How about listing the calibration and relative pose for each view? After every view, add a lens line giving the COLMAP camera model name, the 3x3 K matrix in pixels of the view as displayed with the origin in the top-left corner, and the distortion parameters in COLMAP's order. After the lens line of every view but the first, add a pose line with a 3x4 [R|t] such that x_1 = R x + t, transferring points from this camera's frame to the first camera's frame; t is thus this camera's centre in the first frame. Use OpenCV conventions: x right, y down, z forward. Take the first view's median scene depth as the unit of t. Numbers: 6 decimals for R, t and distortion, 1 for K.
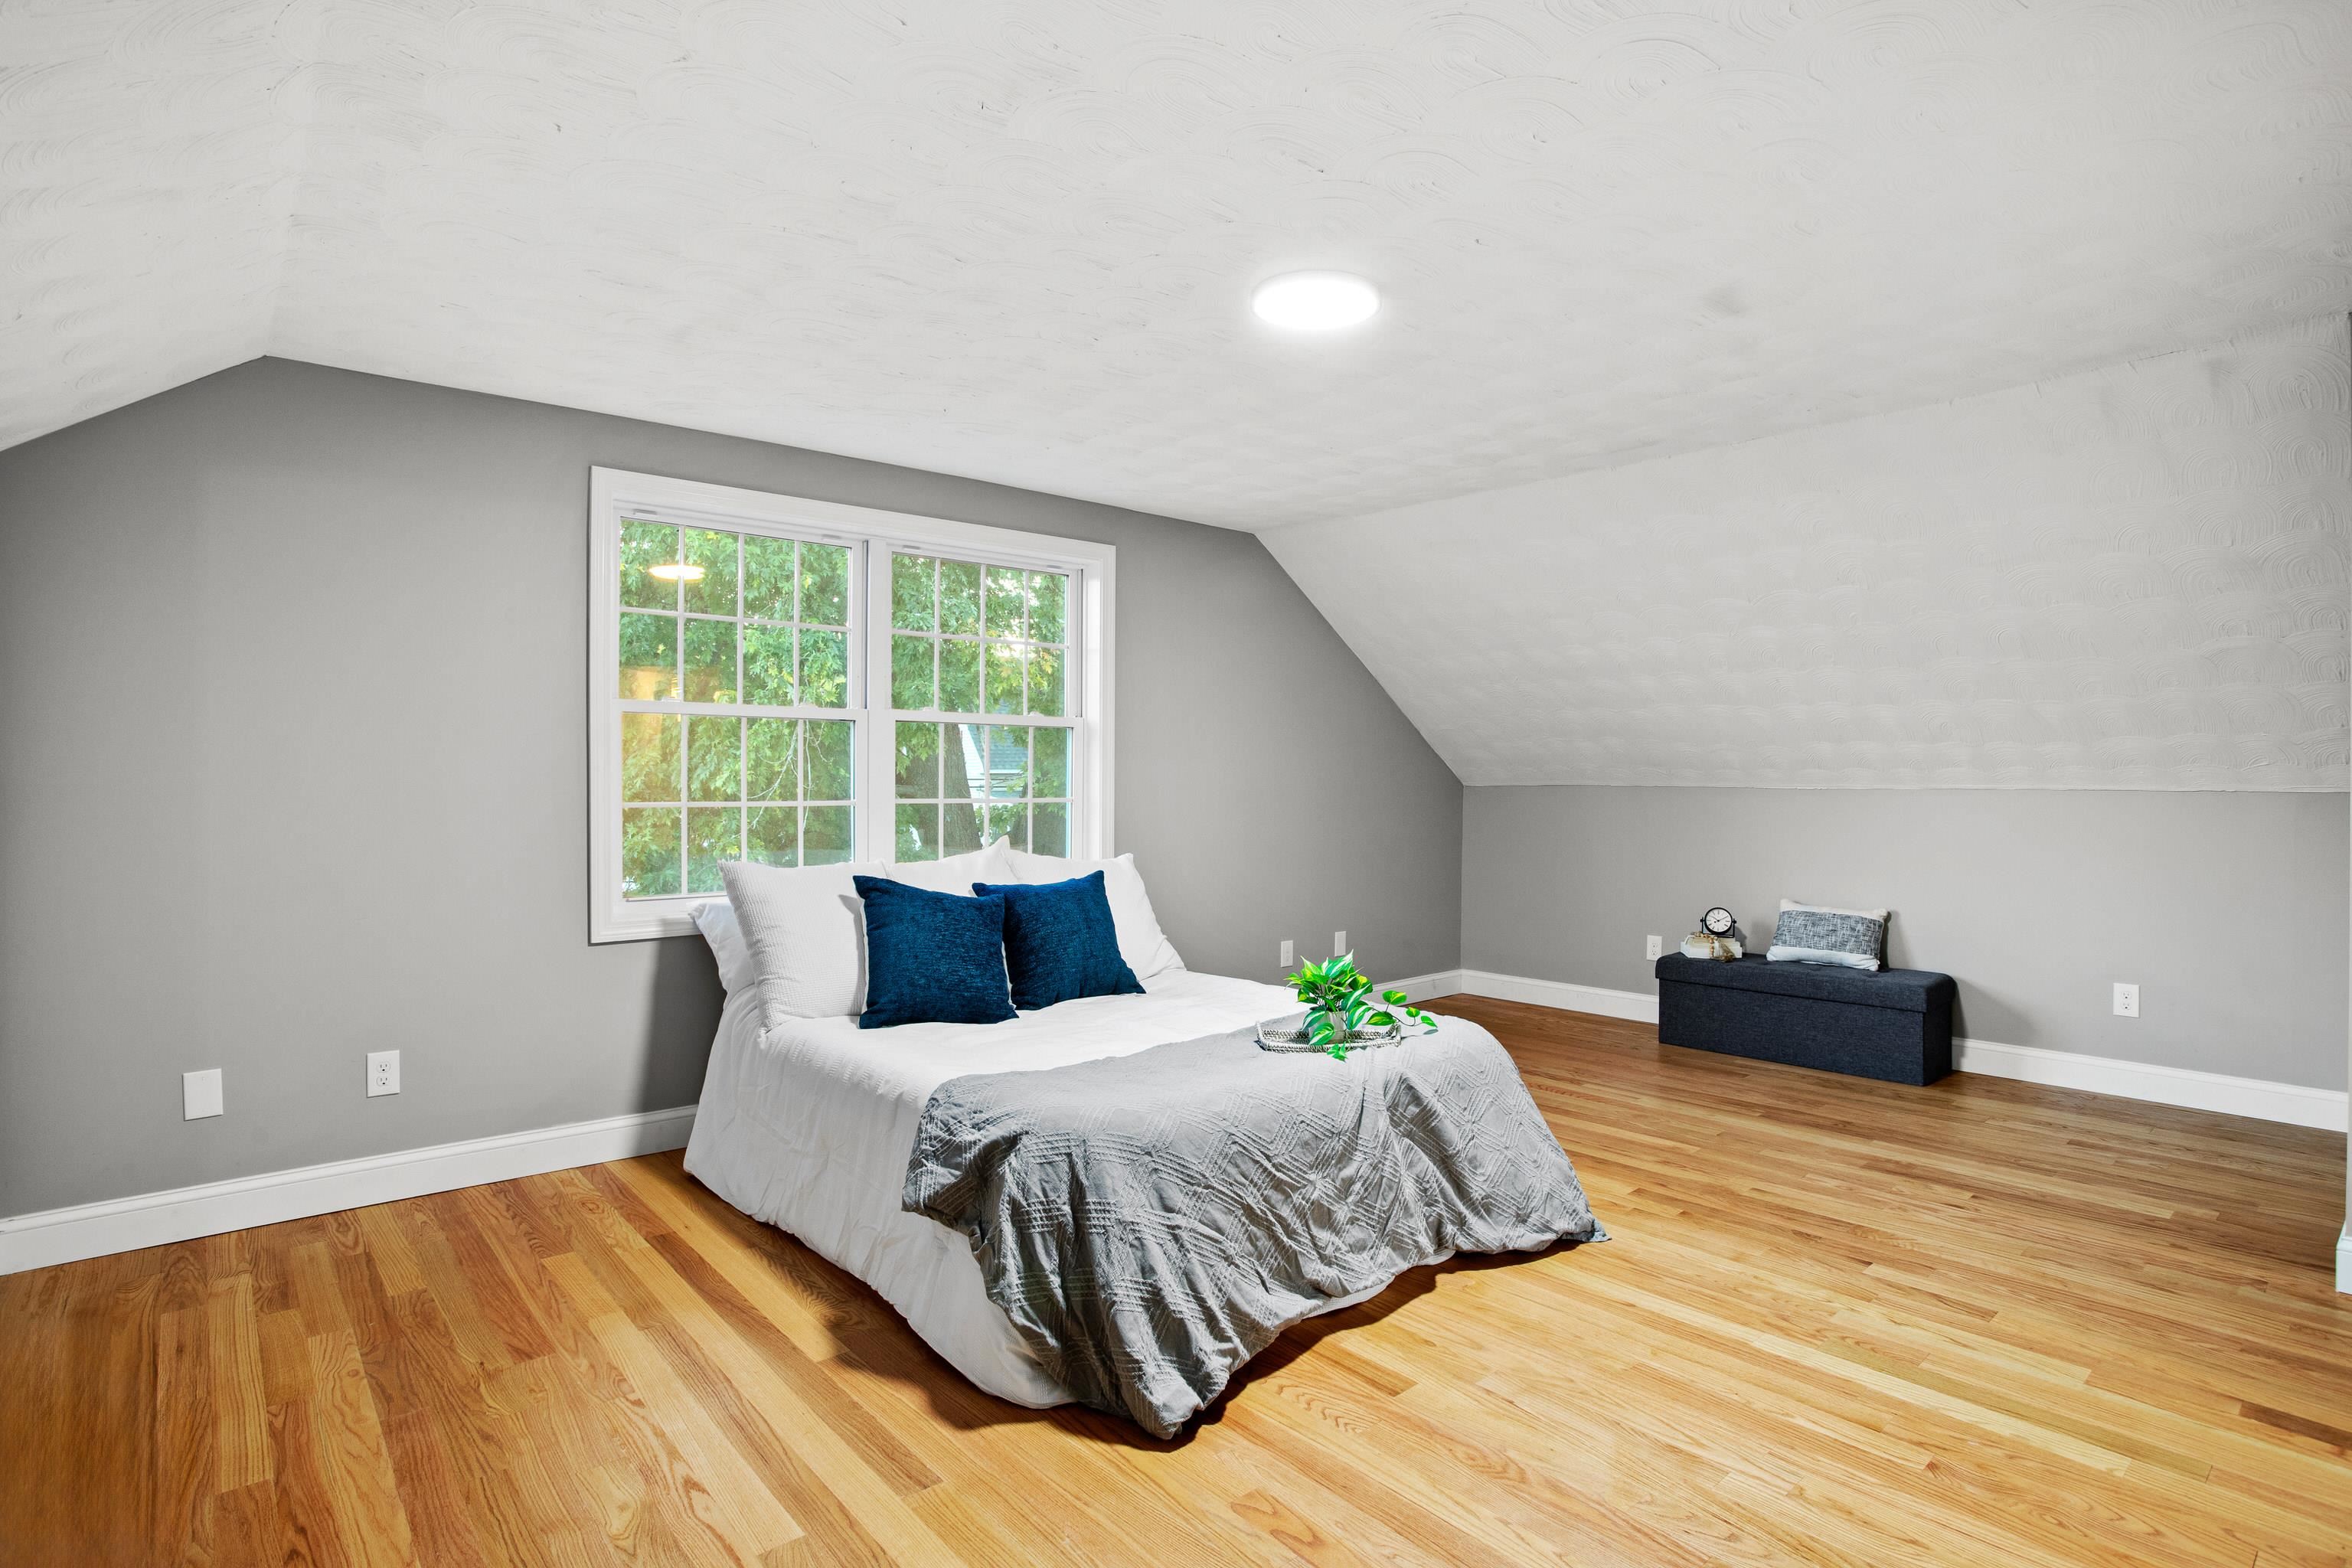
lens RADIAL K [[1158.4, 0, 1176.0], [0, 1158.4, 784.0], [0, 0, 1]] dist [-0.061501, 0.019860]
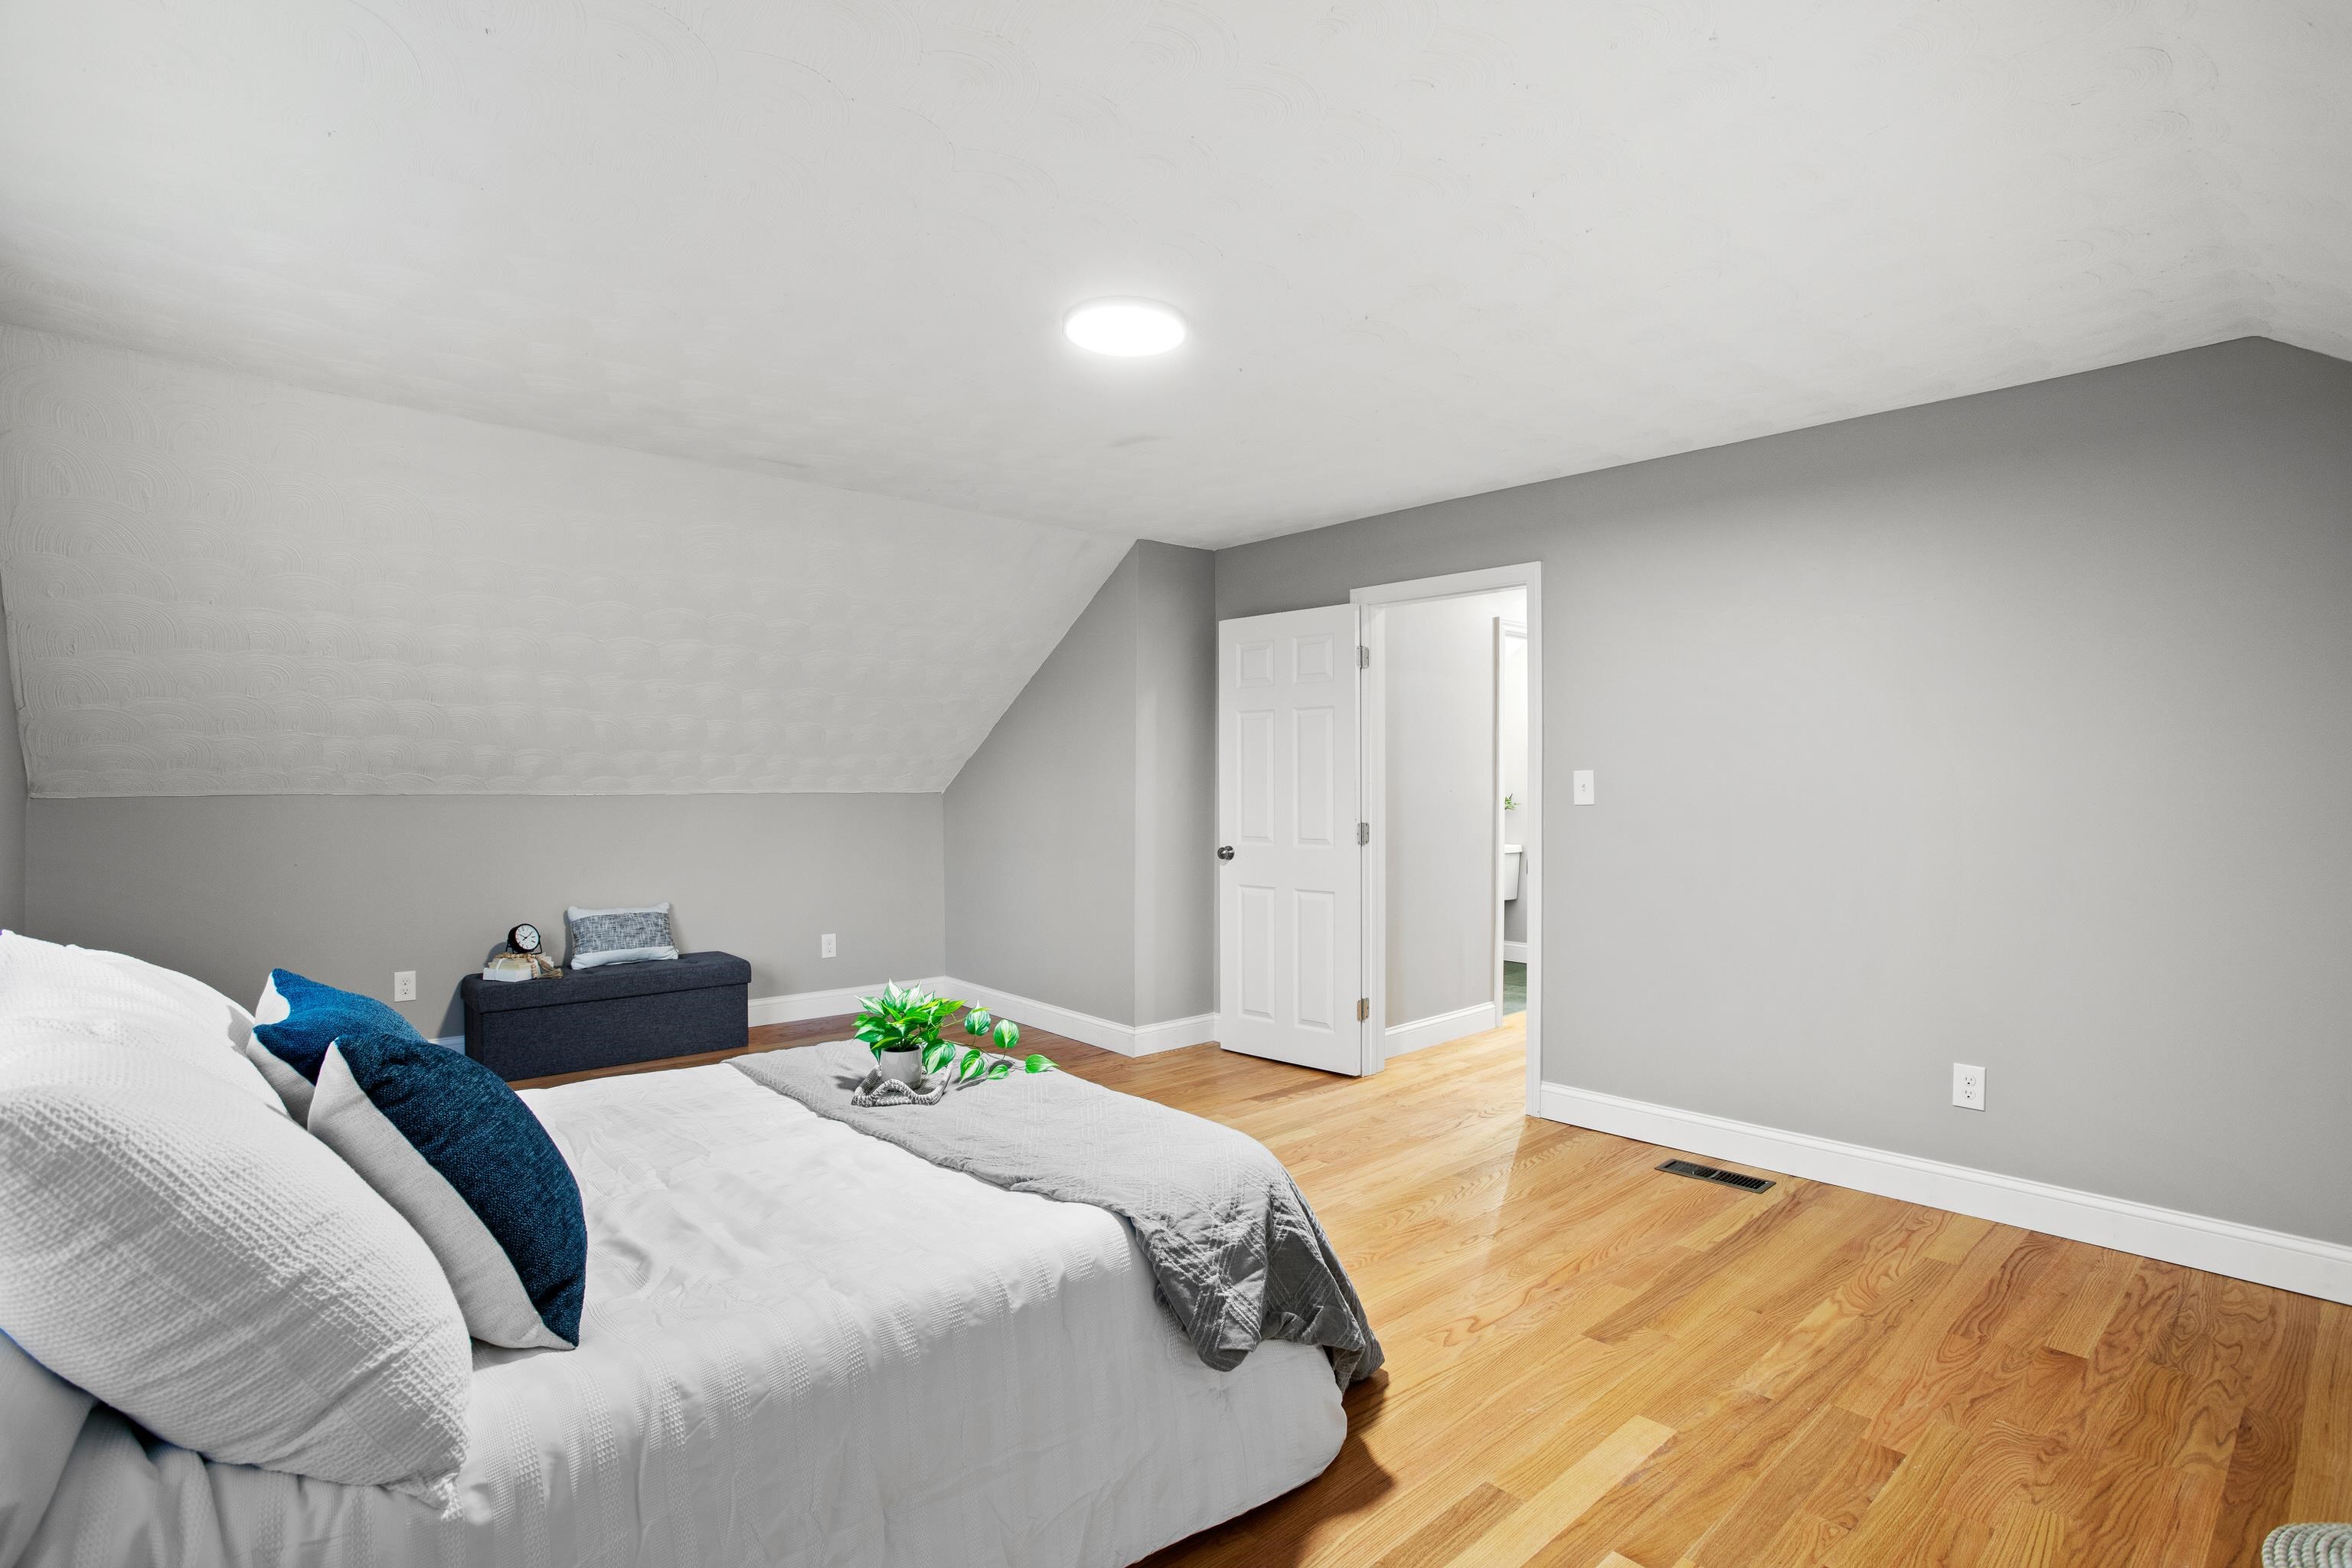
lens RADIAL K [[1158.4, 0, 1176.0], [0, 1158.4, 784.0], [0, 0, 1]] dist [-0.061501, 0.019860]
pose [[-0.030912, -0.001231, 0.999521, -0.881630], [0.003025, 0.999995, 0.001326, -0.008810], [-0.999518, 0.003065, -0.030909, 0.953003]]
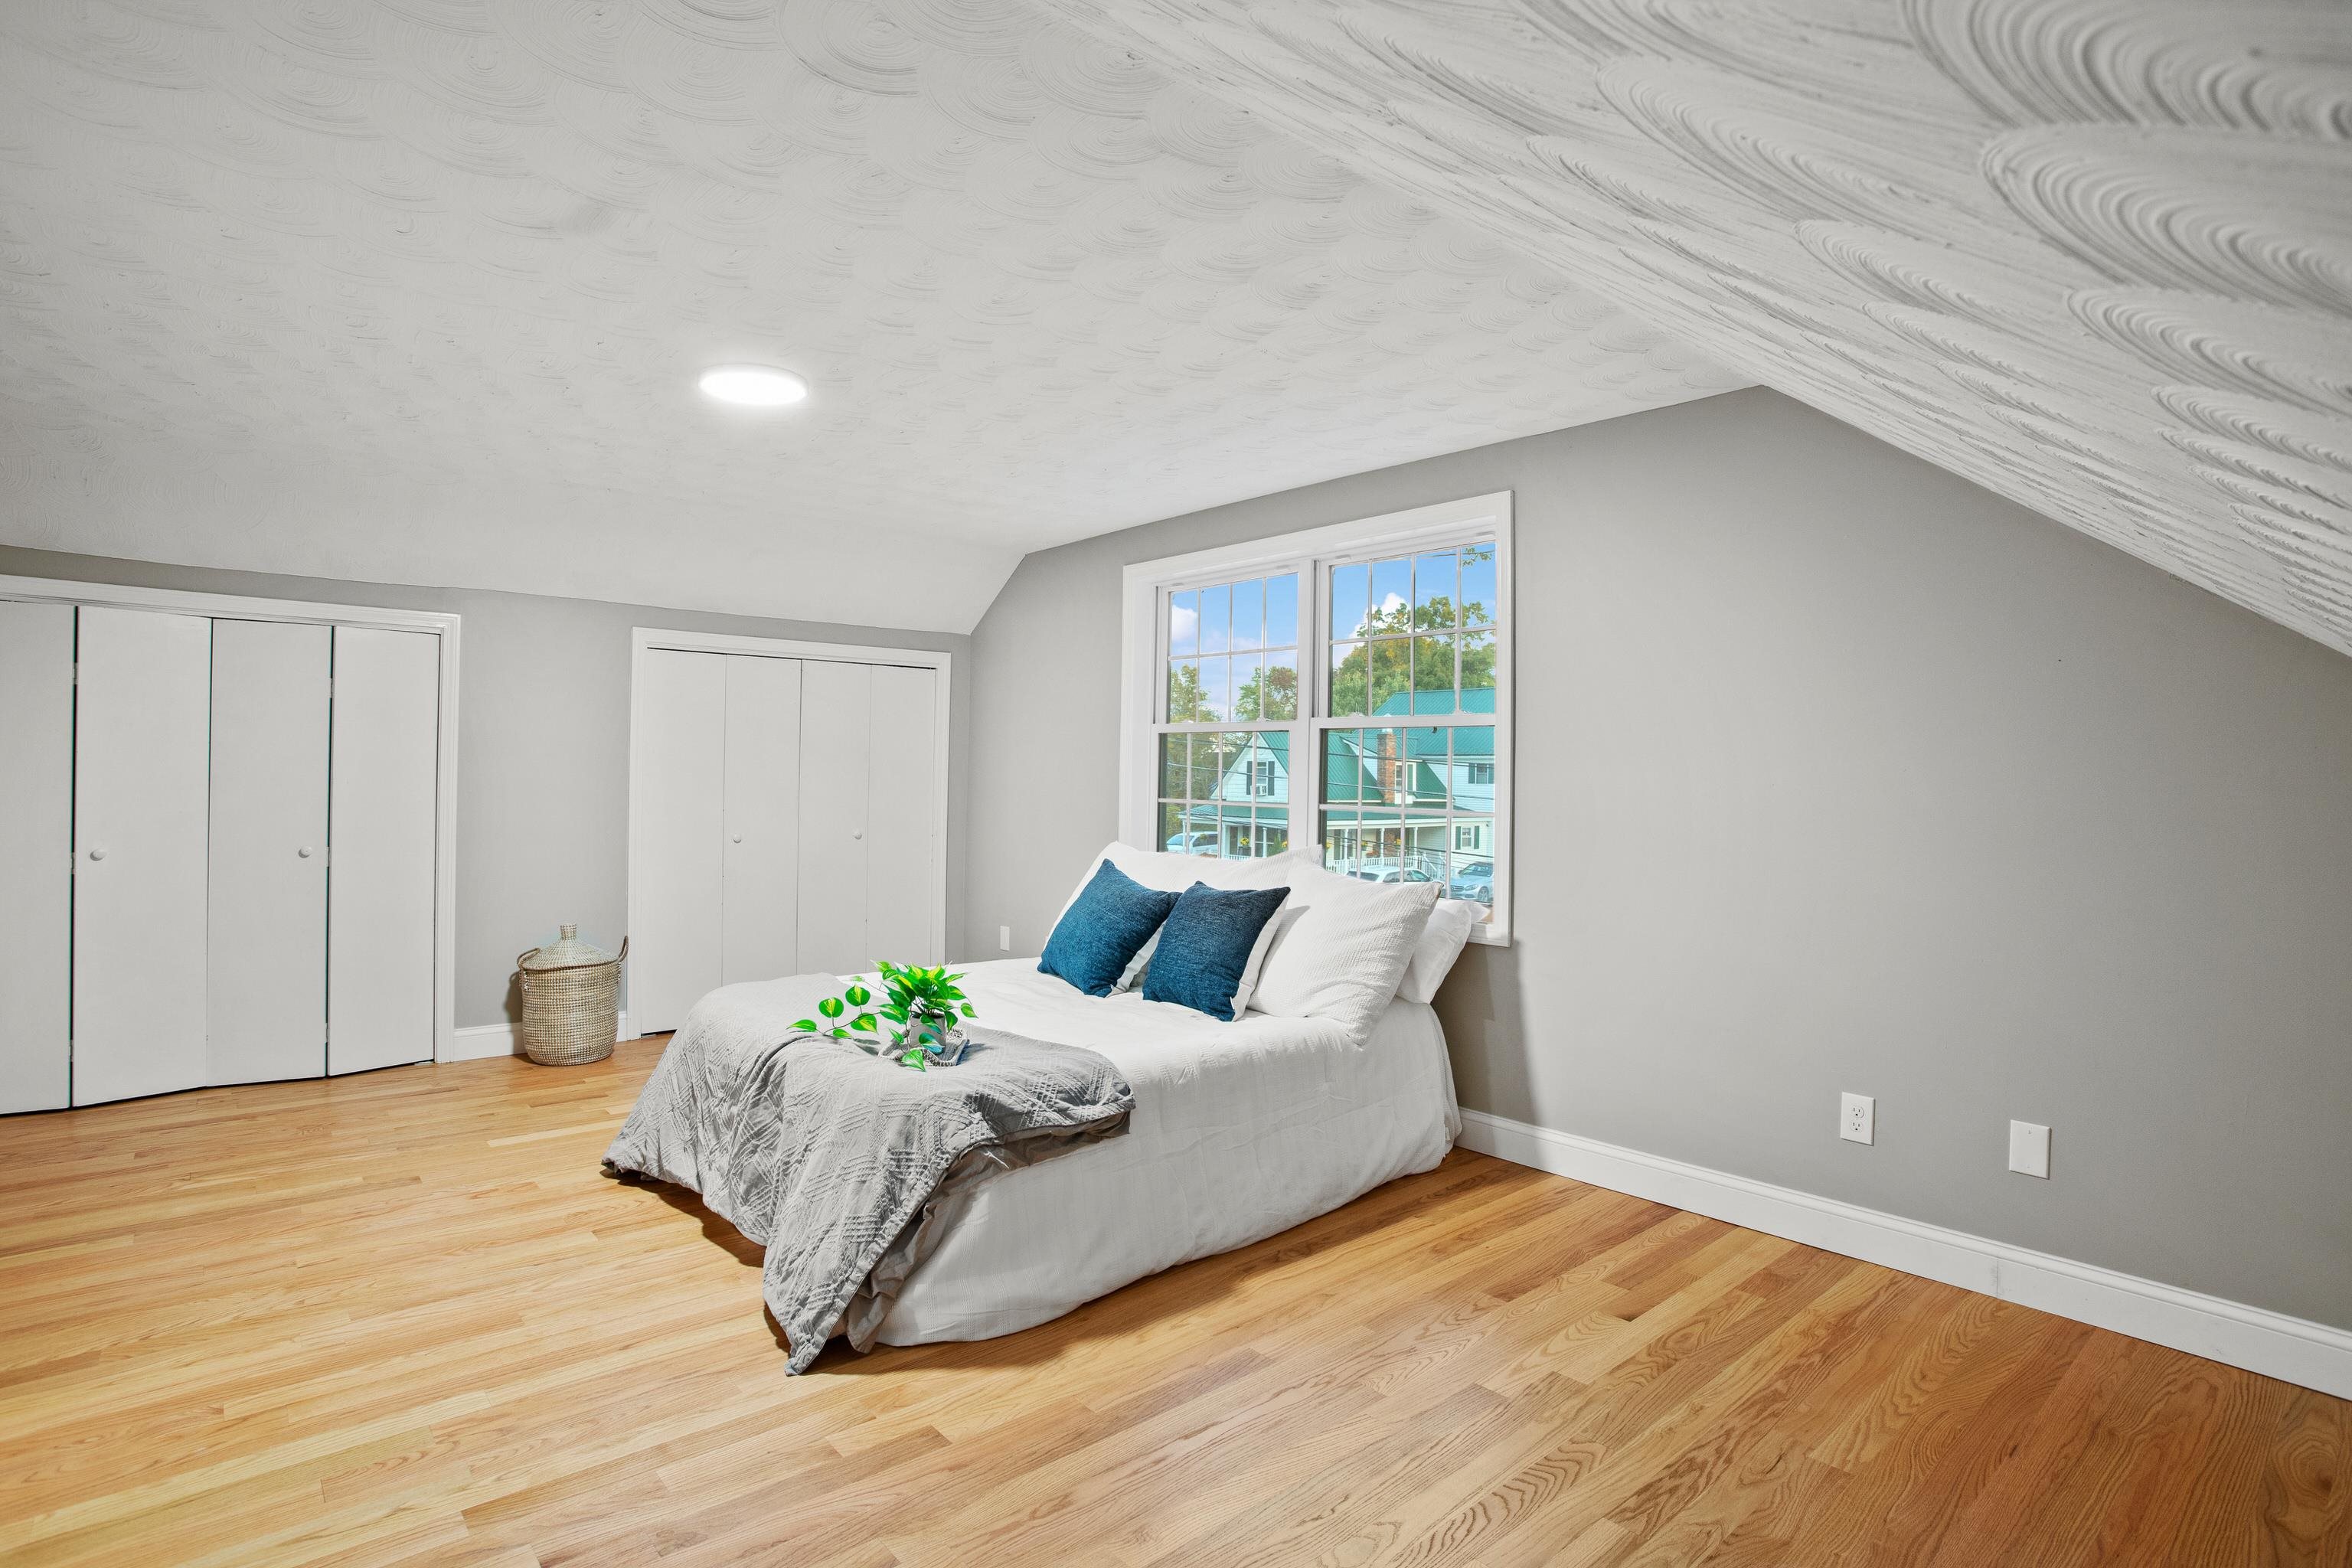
lens RADIAL K [[1158.4, 0, 1176.0], [0, 1158.4, 784.0], [0, 0, 1]] dist [-0.061501, 0.019860]
pose [[0.012653, 0.006536, -0.999899, 1.283900], [-0.022326, 0.999731, 0.006252, -0.012903], [0.999671, 0.022244, 0.012795, 1.387506]]
